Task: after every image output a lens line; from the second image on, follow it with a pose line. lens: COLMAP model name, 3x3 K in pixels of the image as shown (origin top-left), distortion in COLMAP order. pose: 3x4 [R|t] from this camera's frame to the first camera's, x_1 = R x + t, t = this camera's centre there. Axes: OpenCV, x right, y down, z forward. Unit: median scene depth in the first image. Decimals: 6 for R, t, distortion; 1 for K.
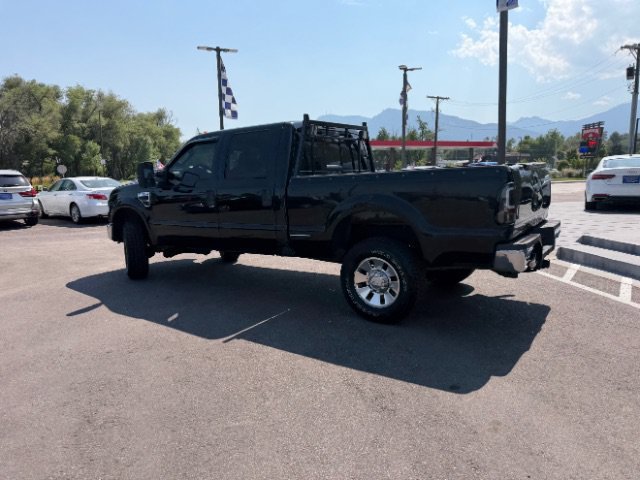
lens RADIAL K [[452.0, 0, 317.0], [0, 452.0, 242.1], [0, 0, 1]] dist [0.021119, -0.030024]
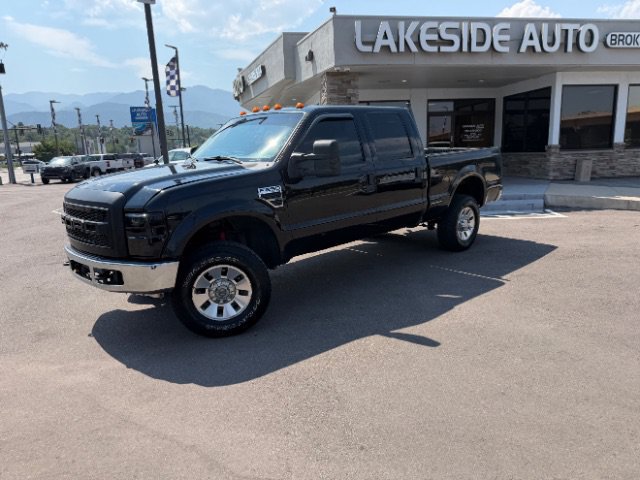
lens RADIAL K [[452.0, 0, 322.0], [0, 452.0, 243.7], [0, 0, 1]] dist [0.021119, -0.030024]
pose [[0.183778, -0.184719, 0.965456, -0.606619], [0.175622, 0.972551, 0.152647, -0.069160], [-0.967152, 0.141502, 0.211174, 0.480956]]
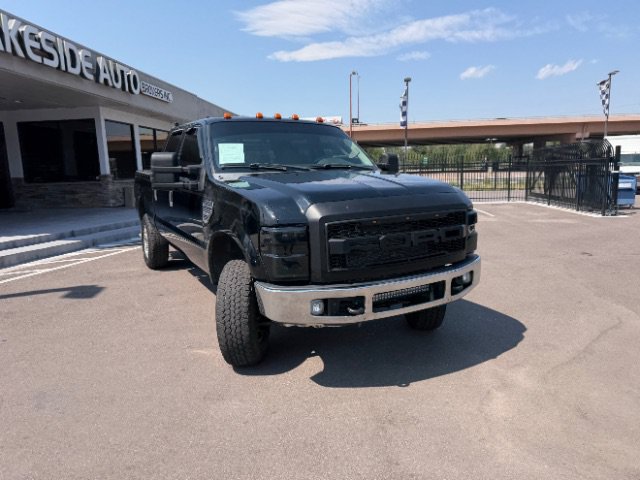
lens RADIAL K [[452.0, 0, 316.2], [0, 452.0, 243.0], [0, 0, 1]] dist [0.021119, -0.030024]
pose [[-0.901954, -0.026429, 0.431023, -0.349268], [0.107836, 0.952719, 0.284074, -0.150911], [-0.418151, 0.302701, -0.856459, 1.031385]]
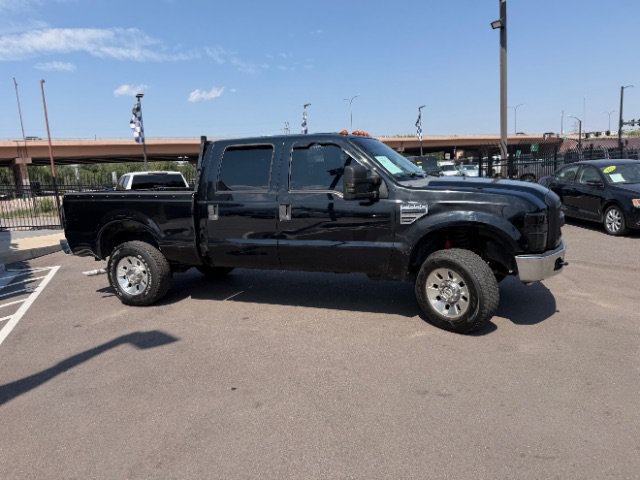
lens RADIAL K [[452.0, 0, 317.6], [0, 452.0, 241.0], [0, 0, 1]] dist [0.021119, -0.030024]
pose [[-0.964700, 0.115690, -0.236579, 0.070532], [0.041452, 0.953849, 0.297413, -0.186195], [0.260068, 0.277108, -0.924973, 1.124994]]
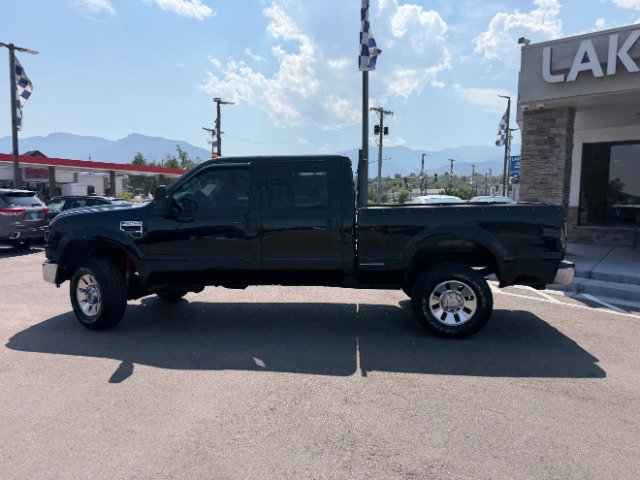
lens RADIAL K [[452.0, 0, 317.5], [0, 452.0, 242.4], [0, 0, 1]] dist [0.021119, -0.030024]
pose [[0.860581, -0.014371, 0.509112, -0.306987], [0.046868, 0.997595, -0.051063, -0.008382], [-0.507153, 0.067805, 0.859184, 0.076411]]
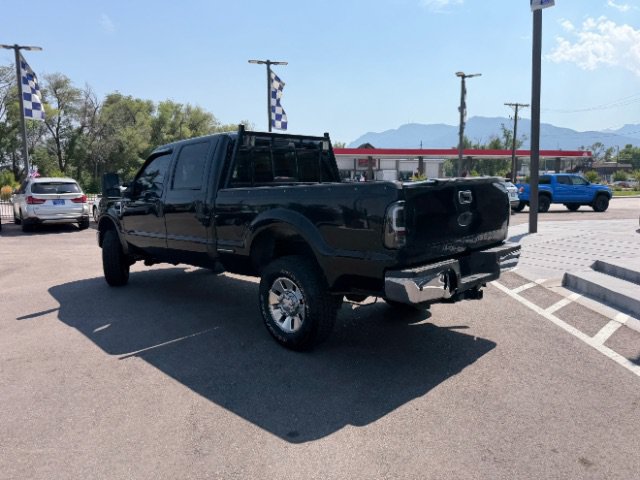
lens RADIAL K [[452.0, 0, 316.3], [0, 452.0, 237.4], [0, 0, 1]] dist [0.021119, -0.030024]
pose [[0.984630, 0.030786, -0.171920, 0.144539], [-0.035947, 0.998989, -0.026986, -0.010892], [0.170916, 0.032751, 0.984741, 0.039306]]
